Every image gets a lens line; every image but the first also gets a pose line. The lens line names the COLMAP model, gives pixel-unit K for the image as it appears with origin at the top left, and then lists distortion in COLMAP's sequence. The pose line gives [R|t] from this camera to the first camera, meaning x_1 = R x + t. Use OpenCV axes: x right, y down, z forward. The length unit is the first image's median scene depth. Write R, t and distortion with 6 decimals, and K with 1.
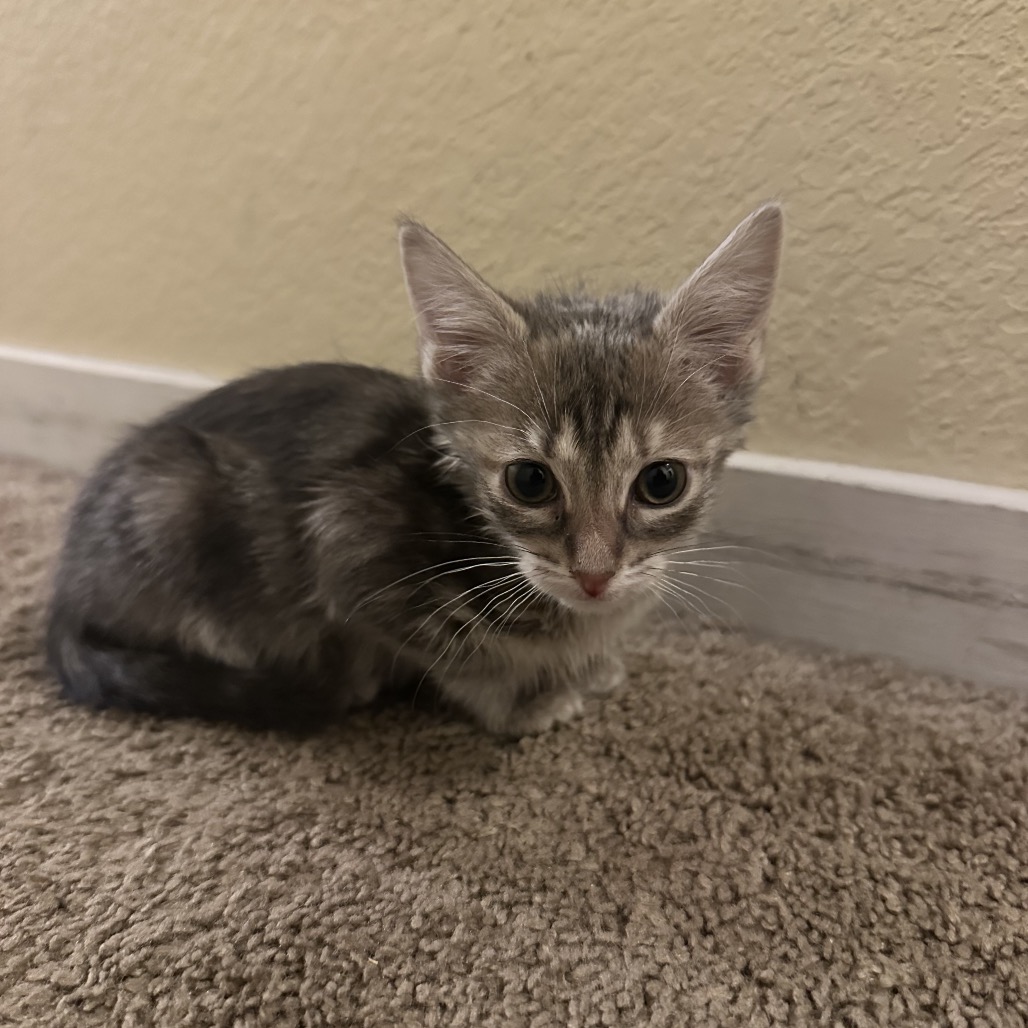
lens RADIAL K [[1077.5, 0, 519.6], [0, 1077.5, 509.8], [0, 0, 1]] dist [-0.097746, 0.000000]
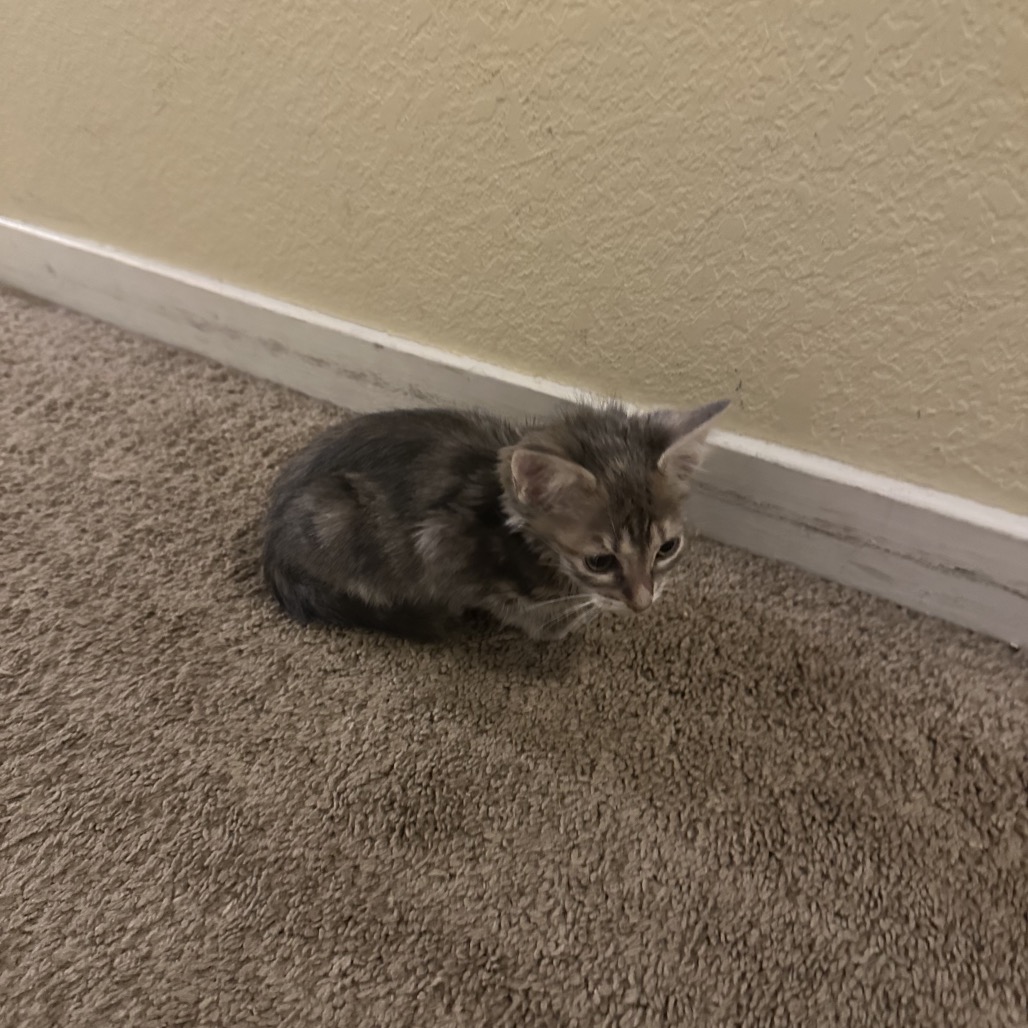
lens RADIAL K [[1077.5, 0, 511.0], [0, 1077.5, 517.2], [0, 0, 1]] dist [-0.097746, 0.000000]
pose [[0.994233, -0.009811, -0.106793, 0.130588], [0.049129, 0.926838, 0.372234, -0.636109], [0.095328, -0.375334, 0.921975, -0.542172]]
